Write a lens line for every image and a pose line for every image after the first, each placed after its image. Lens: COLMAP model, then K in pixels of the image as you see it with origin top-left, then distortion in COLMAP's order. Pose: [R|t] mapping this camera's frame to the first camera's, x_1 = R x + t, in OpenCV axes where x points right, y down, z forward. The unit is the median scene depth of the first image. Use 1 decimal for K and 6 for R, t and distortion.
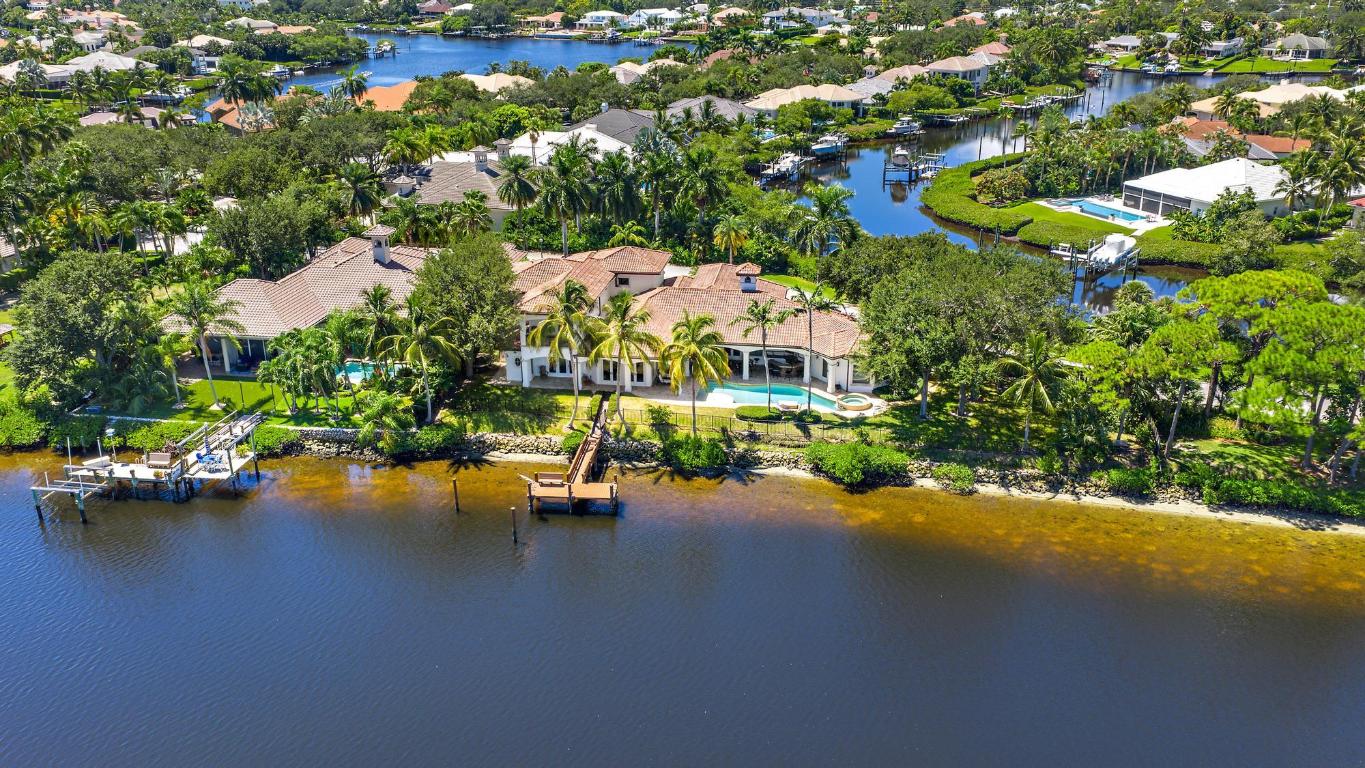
lens RADIAL K [[1149.7, 0, 677.0], [0, 1149.7, 386.4], [0, 0, 1]] dist [0.004460, -0.007388]
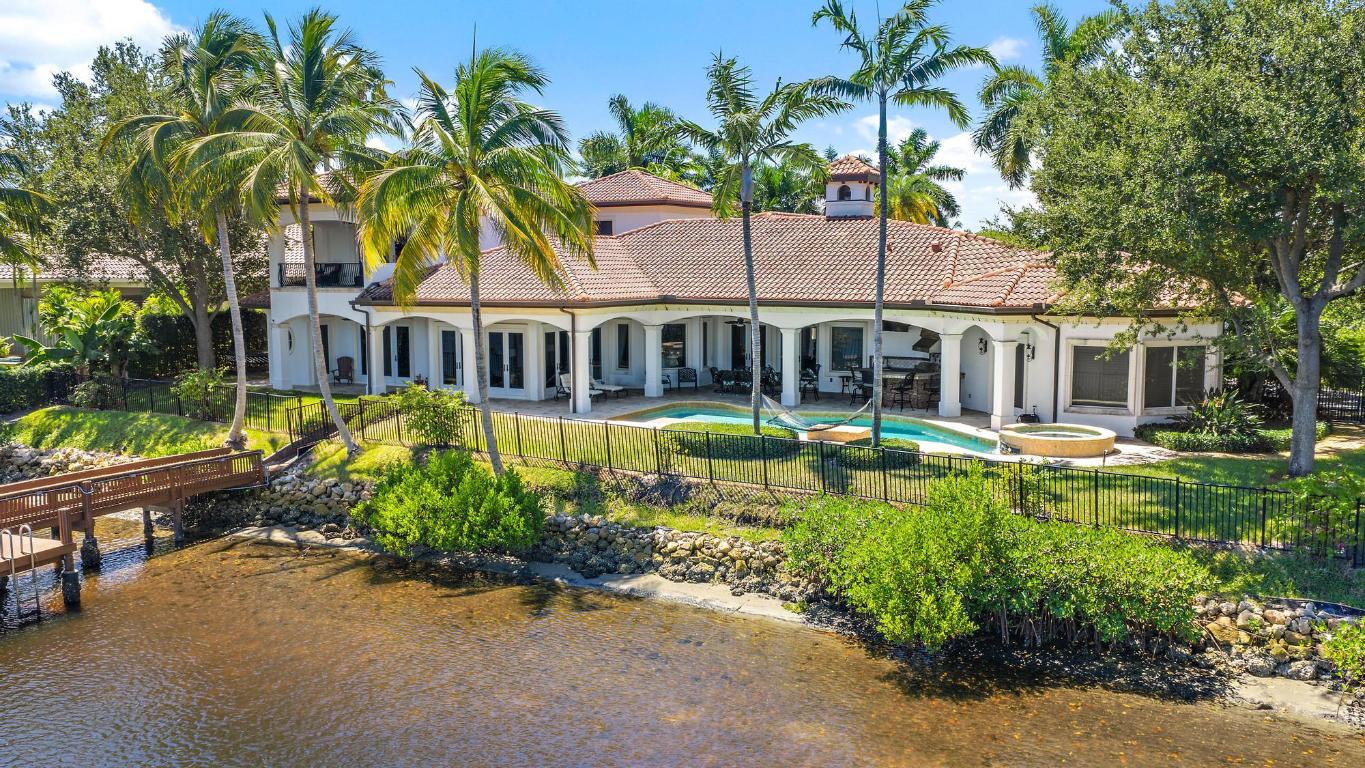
lens RADIAL K [[1149.7, 0, 682.4], [0, 1149.7, 395.9], [0, 0, 1]] dist [0.004460, -0.007388]
pose [[0.941376, 0.044472, -0.334414, 0.172424], [-0.121839, 0.969186, -0.214090, 0.085630], [0.314589, 0.242284, 0.917787, 0.725199]]
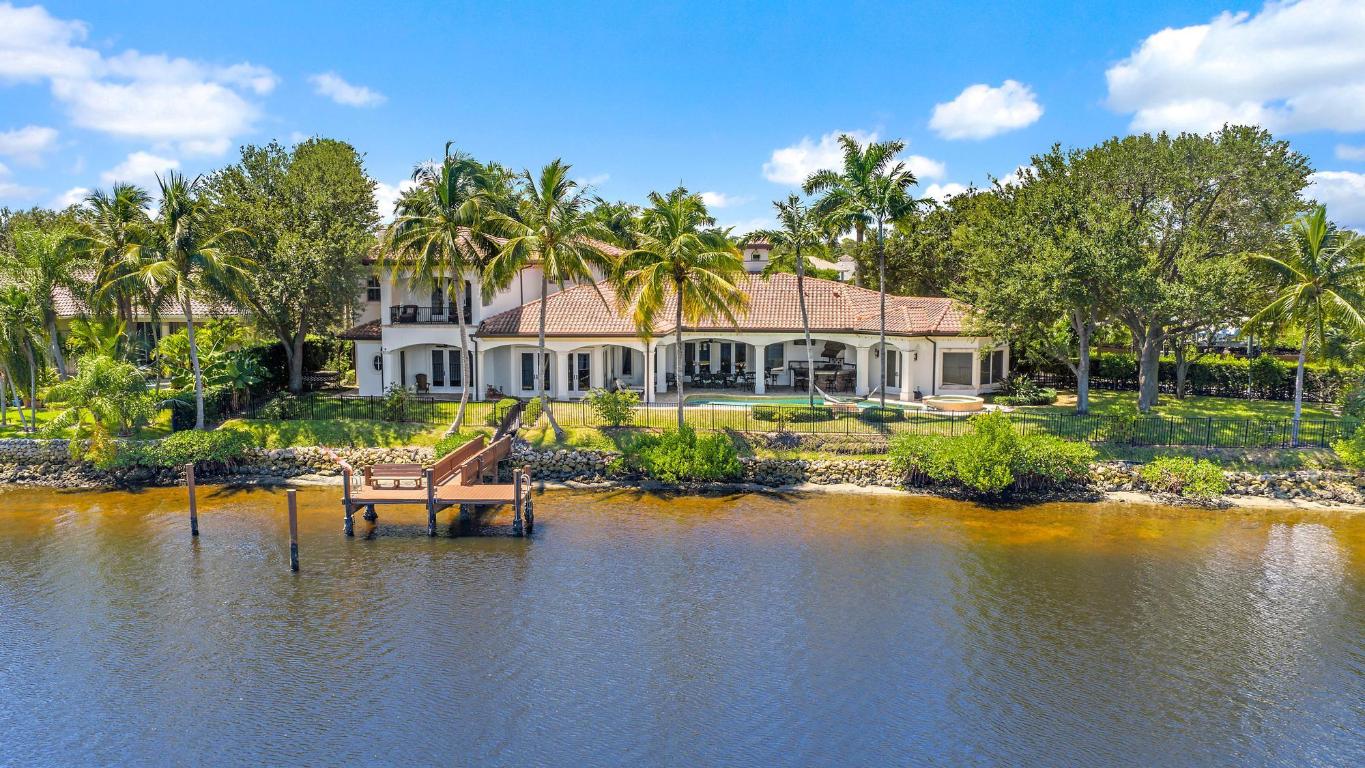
lens RADIAL K [[1149.7, 0, 684.4], [0, 1149.7, 377.7], [0, 0, 1]] dist [0.004460, -0.007388]
pose [[0.999012, 0.000840, 0.044439, -0.007416], [0.010346, 0.967963, -0.250879, 0.154078], [-0.043226, 0.251091, 0.966998, 0.470590]]
